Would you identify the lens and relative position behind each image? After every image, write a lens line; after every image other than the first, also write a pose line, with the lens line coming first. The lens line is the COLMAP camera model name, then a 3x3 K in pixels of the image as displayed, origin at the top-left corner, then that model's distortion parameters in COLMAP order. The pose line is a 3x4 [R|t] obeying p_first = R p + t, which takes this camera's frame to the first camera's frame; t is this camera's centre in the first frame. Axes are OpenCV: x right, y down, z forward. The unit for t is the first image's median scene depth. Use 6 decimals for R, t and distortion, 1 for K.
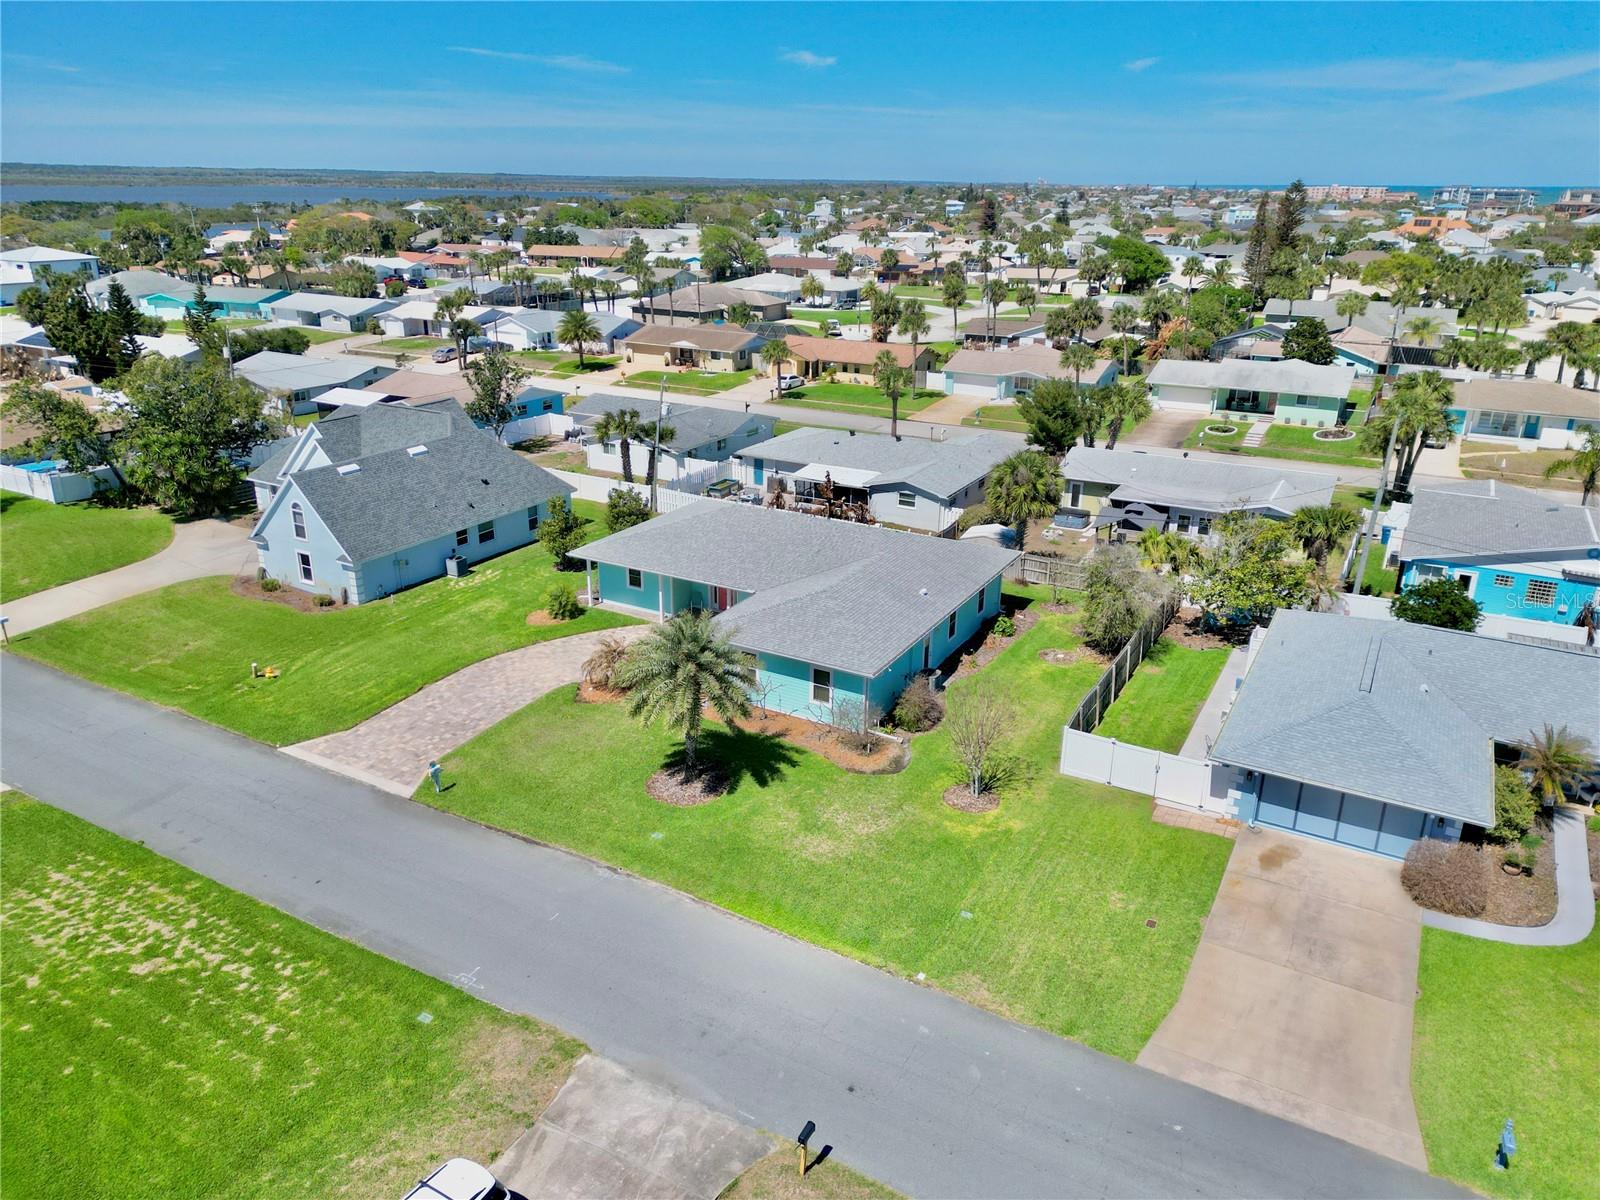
lens RADIAL K [[1107.0, 0, 792.8], [0, 1107.0, 600.1], [0, 0, 1]] dist [0.086582, -0.087933]
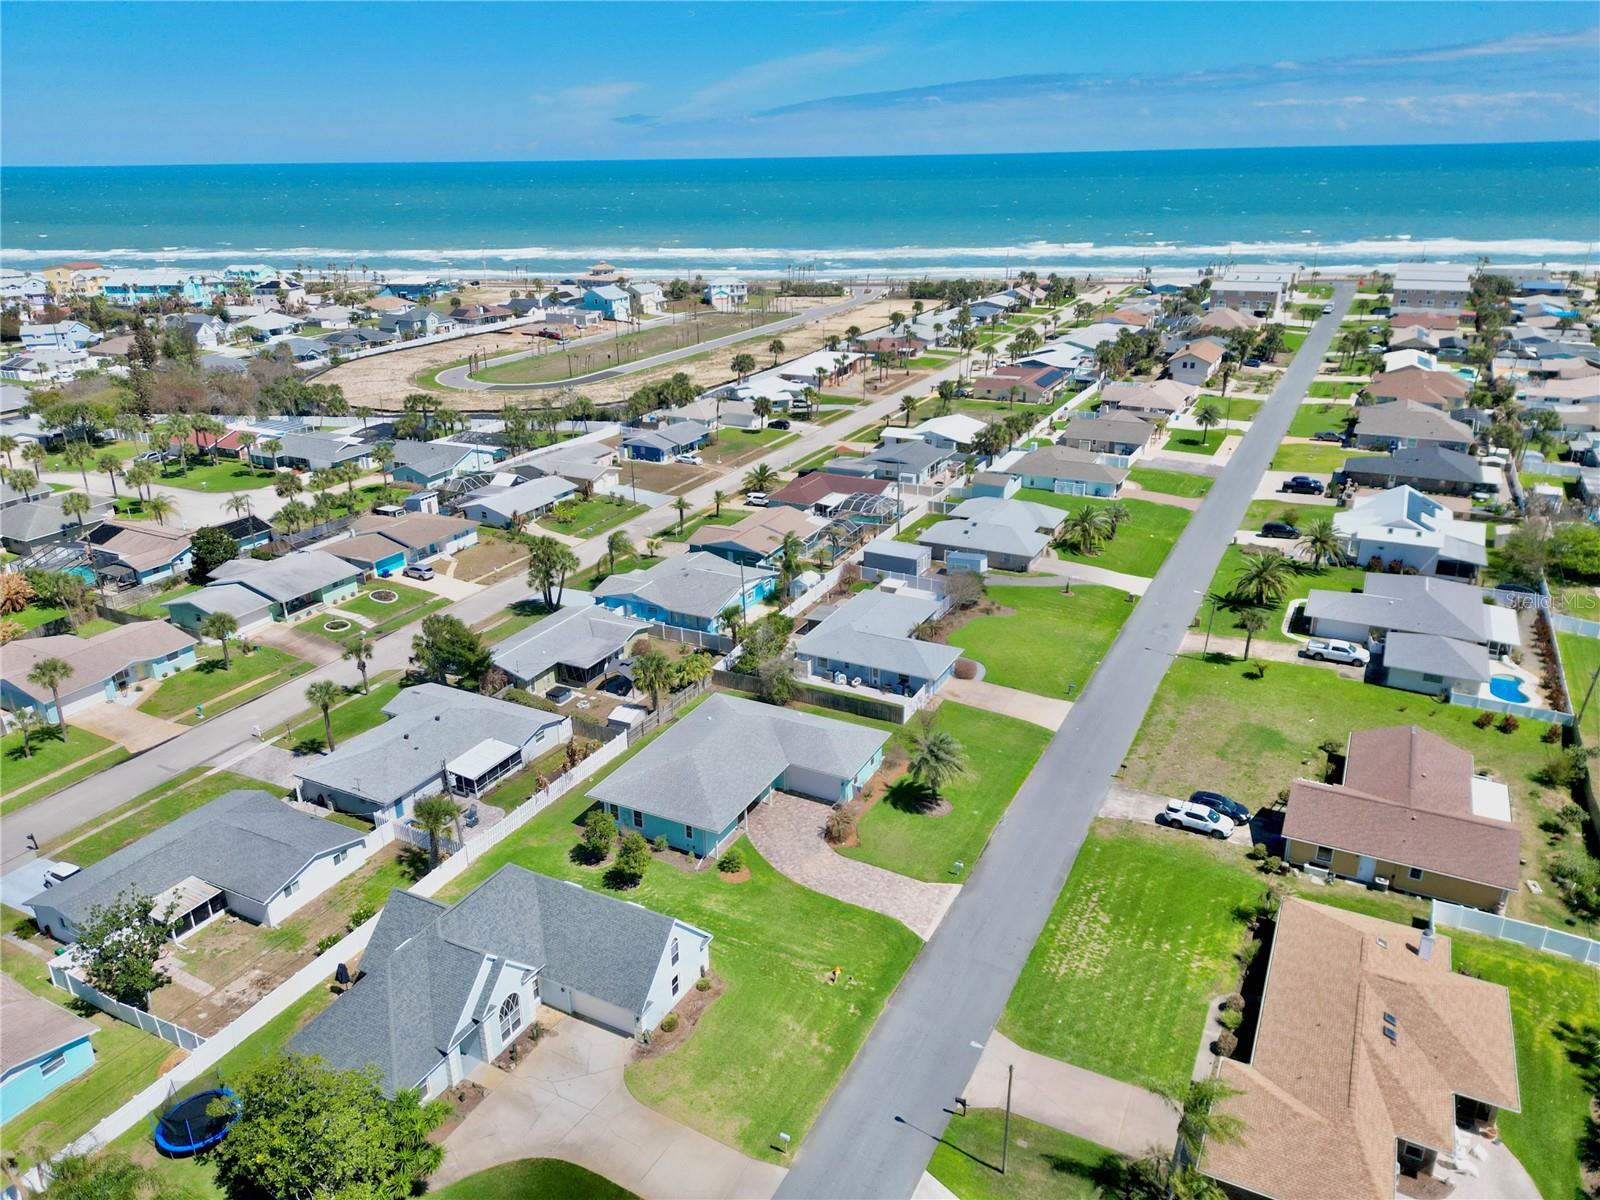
lens RADIAL K [[1114.0, 0, 793.1], [0, 1114.0, 600.1], [0, 0, 1]] dist [0.074128, -0.075913]
pose [[-0.035008, -0.378217, 0.925055, -1.414390], [0.366569, 0.856249, 0.363958, -0.783919], [-0.929732, 0.351838, 0.108667, 0.618382]]
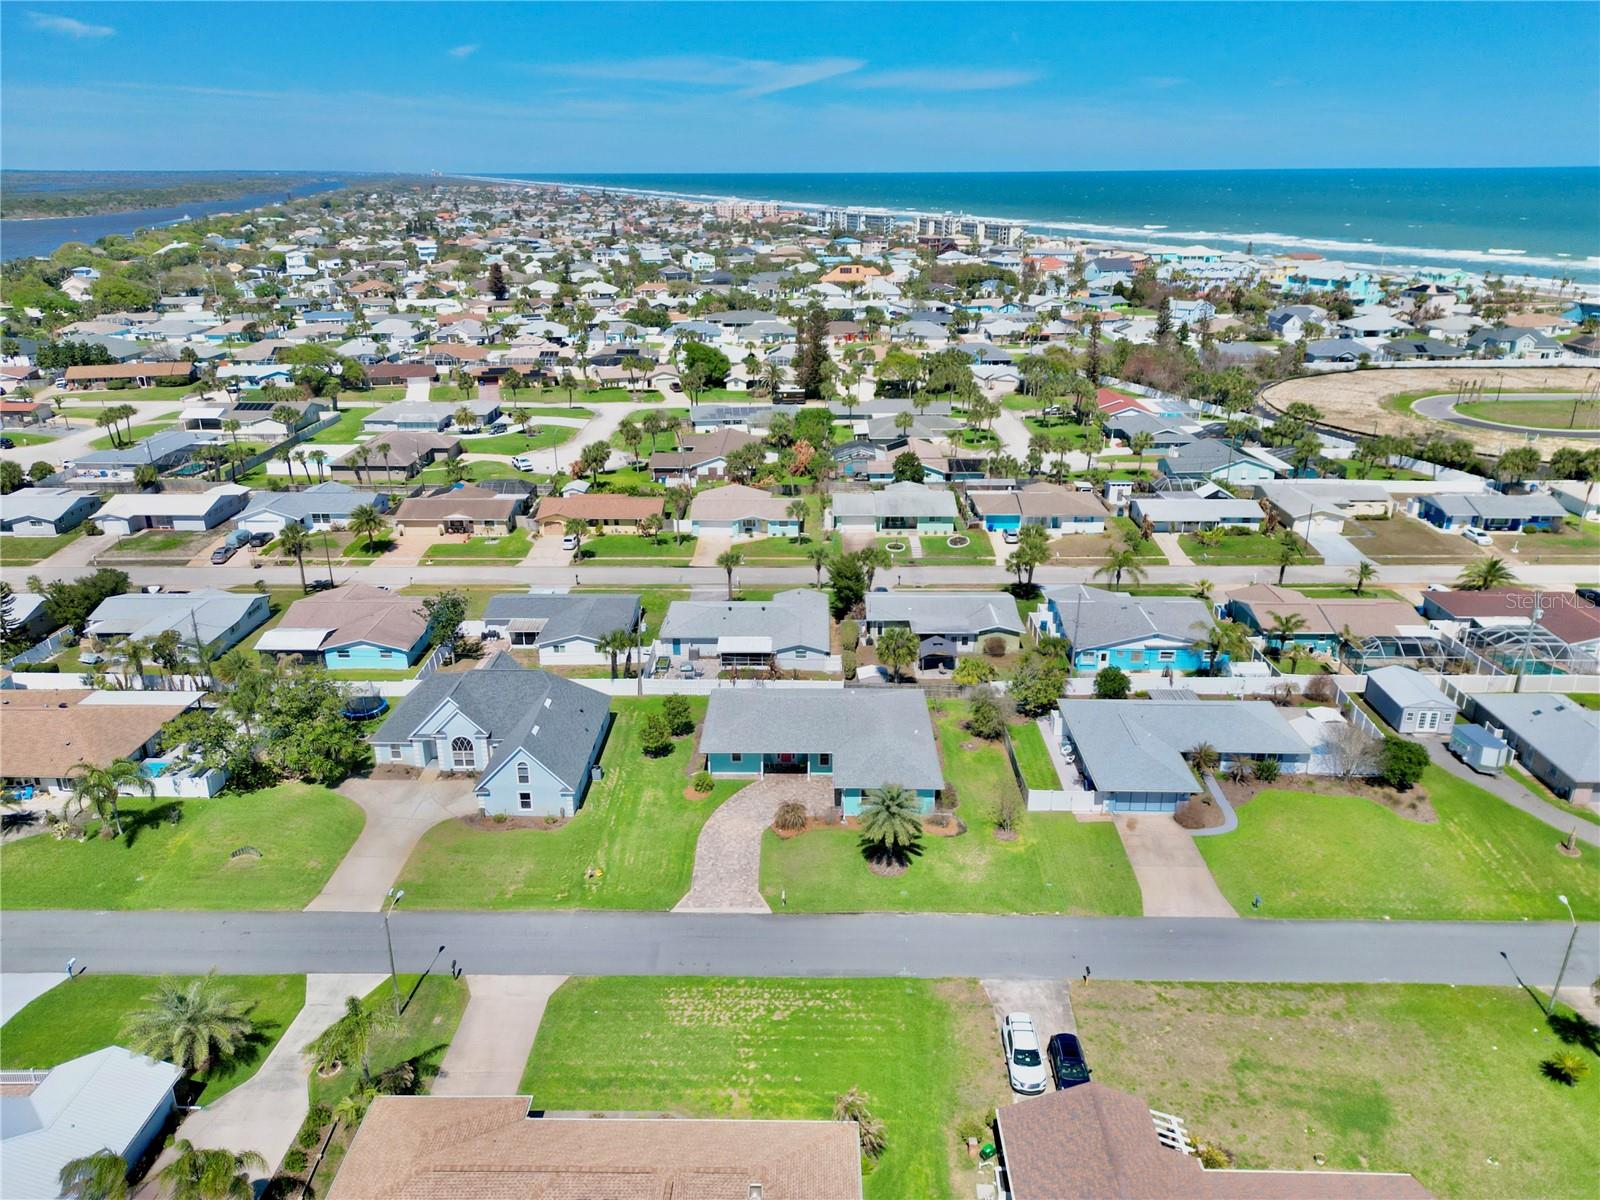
lens RADIAL K [[1114.0, 0, 793.1], [0, 1114.0, 600.1], [0, 0, 1]] dist [0.074128, -0.075913]
pose [[0.879187, -0.183224, 0.439840, -0.747194], [0.179904, 0.982431, 0.049644, -0.312837], [-0.441209, 0.035482, 0.896703, -0.544829]]
